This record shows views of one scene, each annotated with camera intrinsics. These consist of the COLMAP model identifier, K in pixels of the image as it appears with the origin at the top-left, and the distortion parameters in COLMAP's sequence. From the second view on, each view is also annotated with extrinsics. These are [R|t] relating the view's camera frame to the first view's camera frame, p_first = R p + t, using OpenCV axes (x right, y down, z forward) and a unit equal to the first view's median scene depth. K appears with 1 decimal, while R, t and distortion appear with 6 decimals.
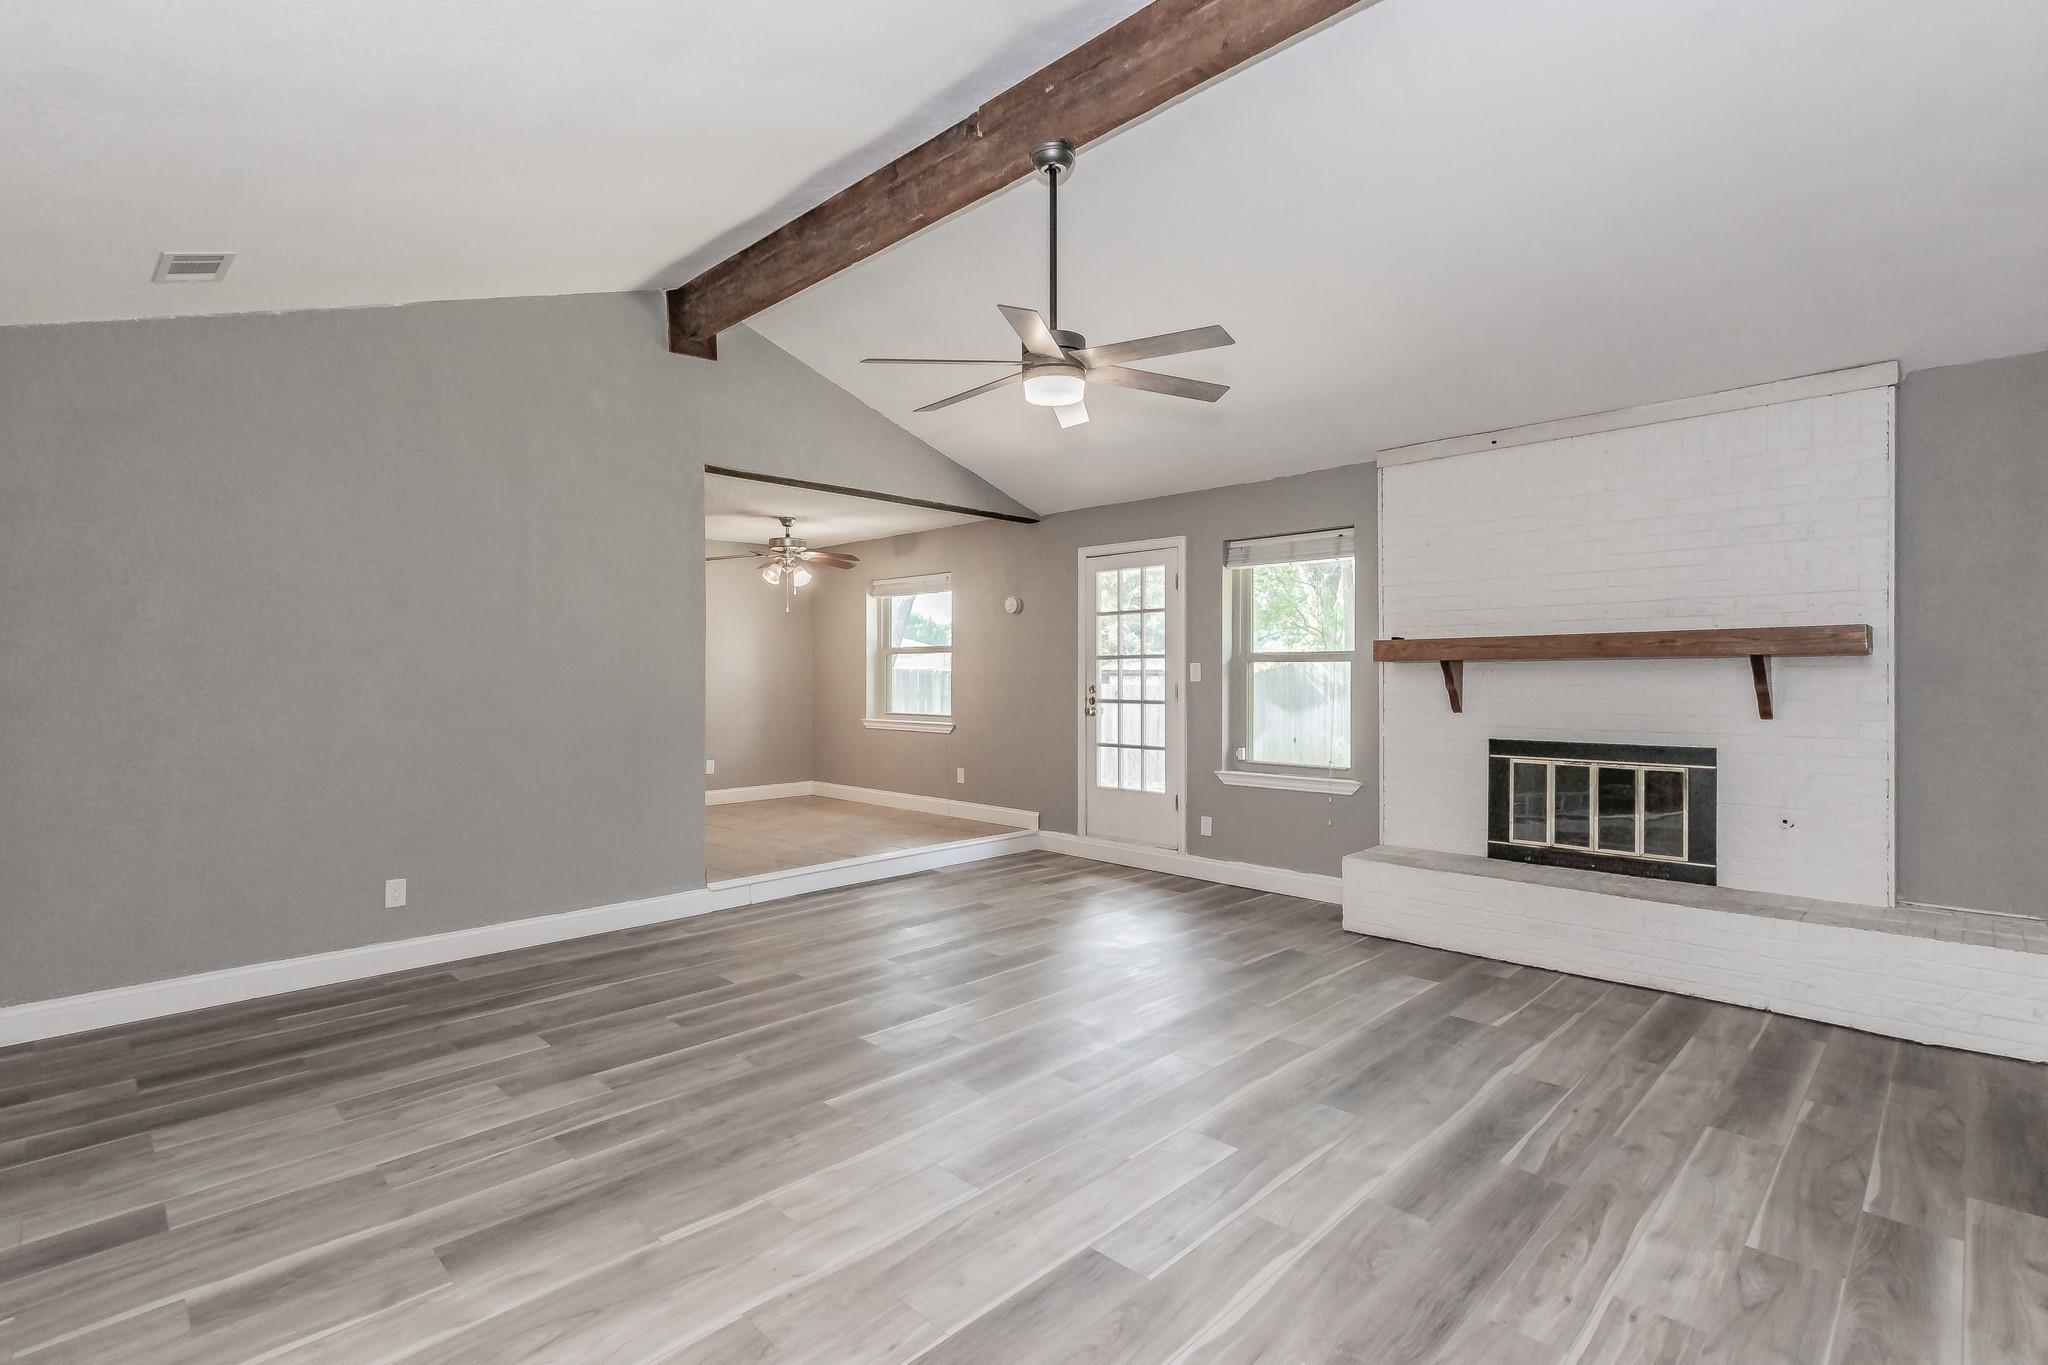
lens RADIAL K [[964.3, 0, 1024.0], [0, 964.3, 662.6], [0, 0, 1]] dist [0.005013, 0.000311]
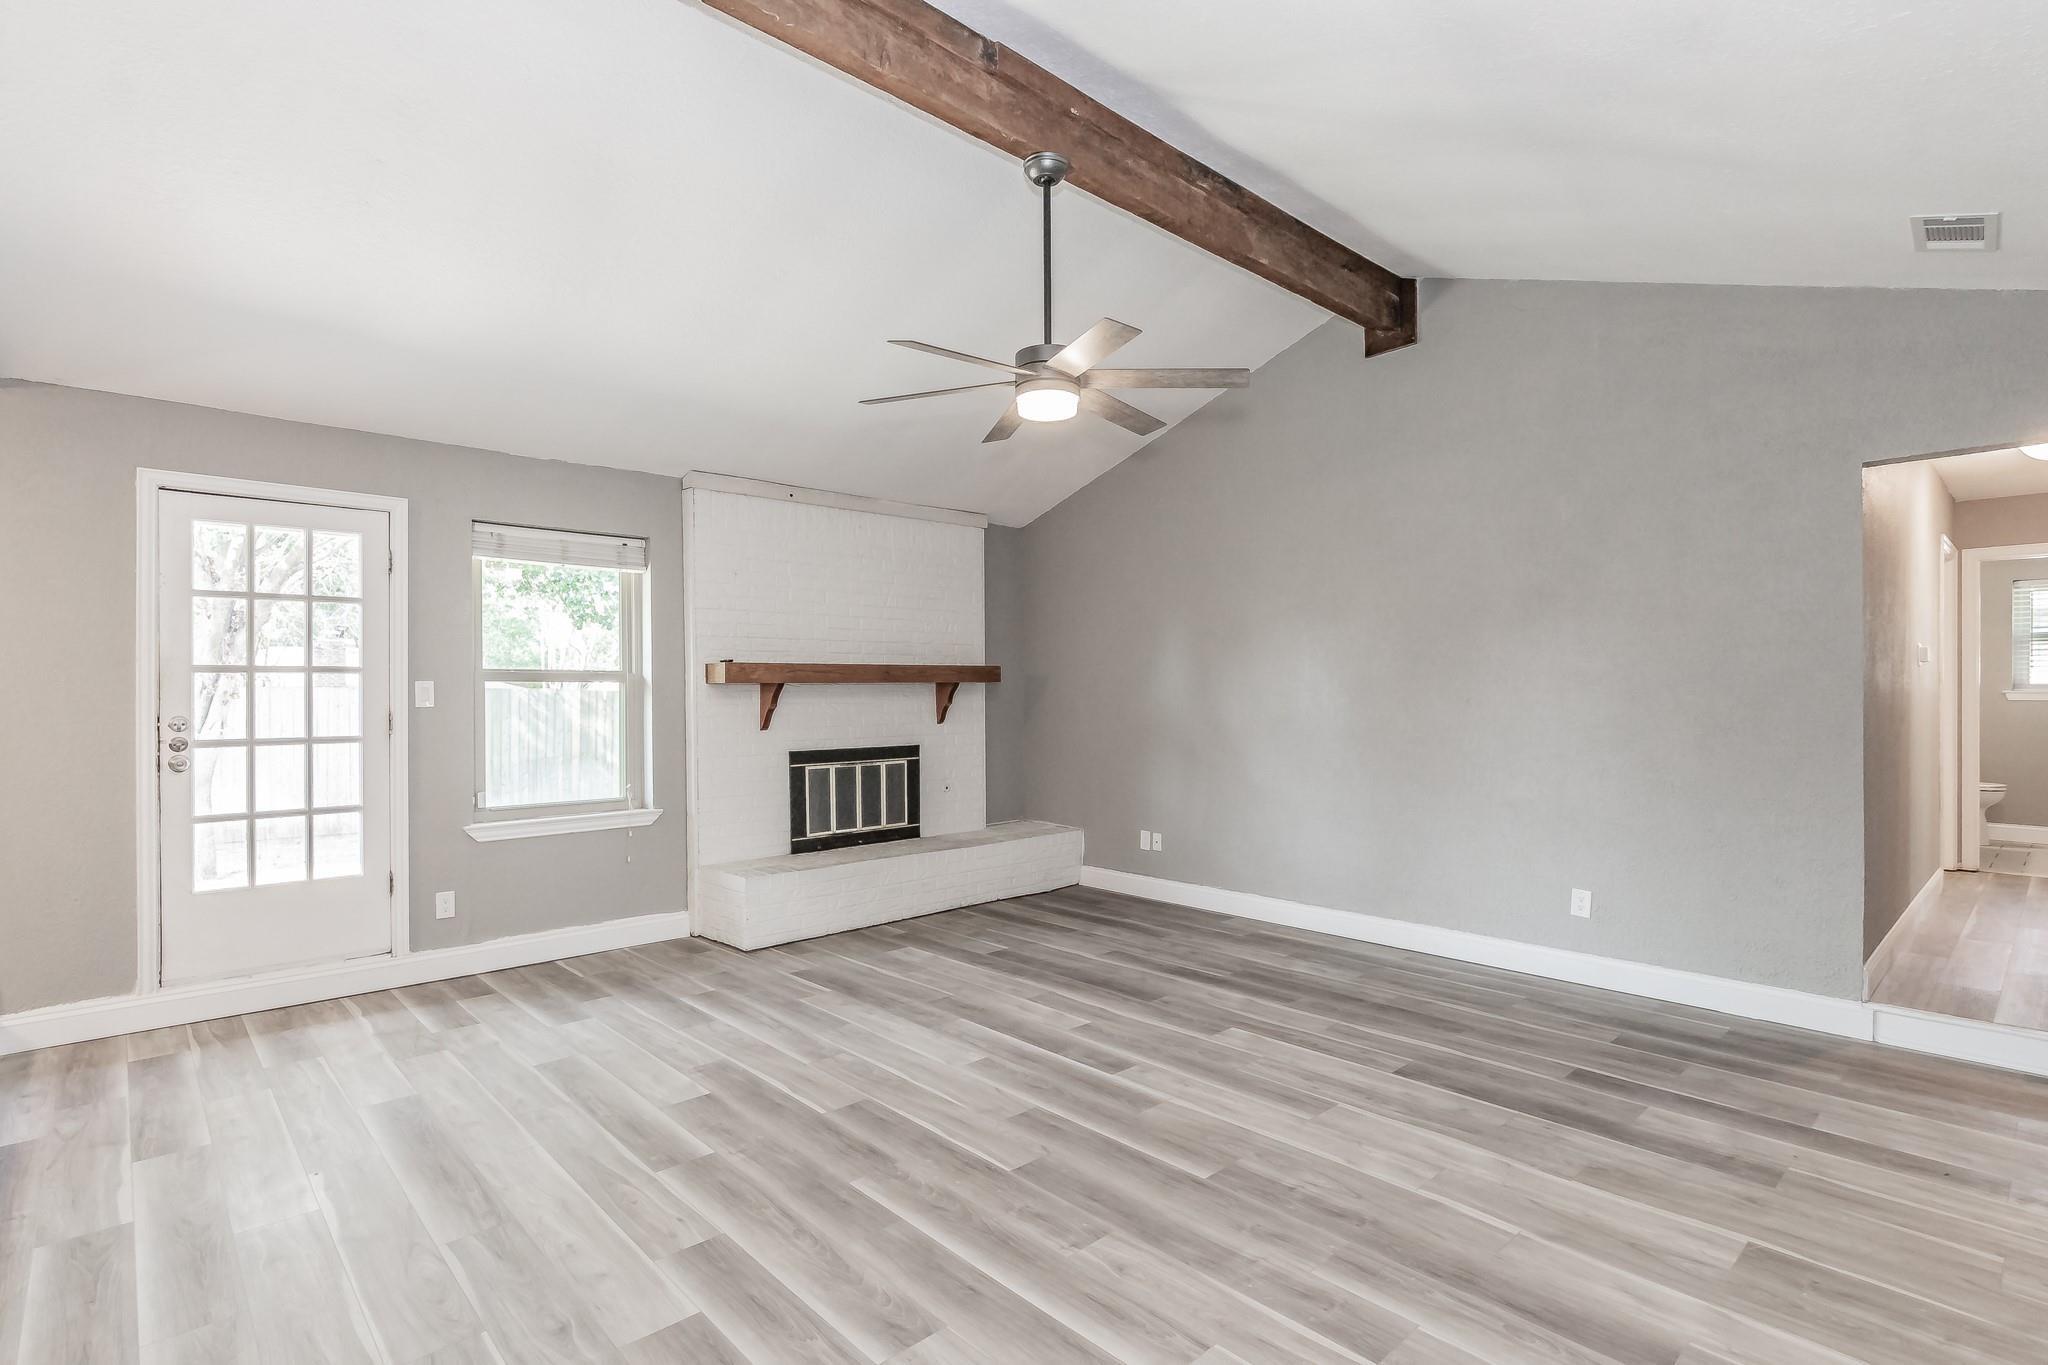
lens RADIAL K [[977.4, 0, 997.5], [0, 977.4, 693.5], [0, 0, 1]] dist [0.009977, -0.000418]
pose [[0.057041, -0.000199, 0.998372, -0.725163], [-0.008574, 0.999963, 0.000689, 0.007251], [-0.998335, -0.008600, 0.057037, 0.741308]]
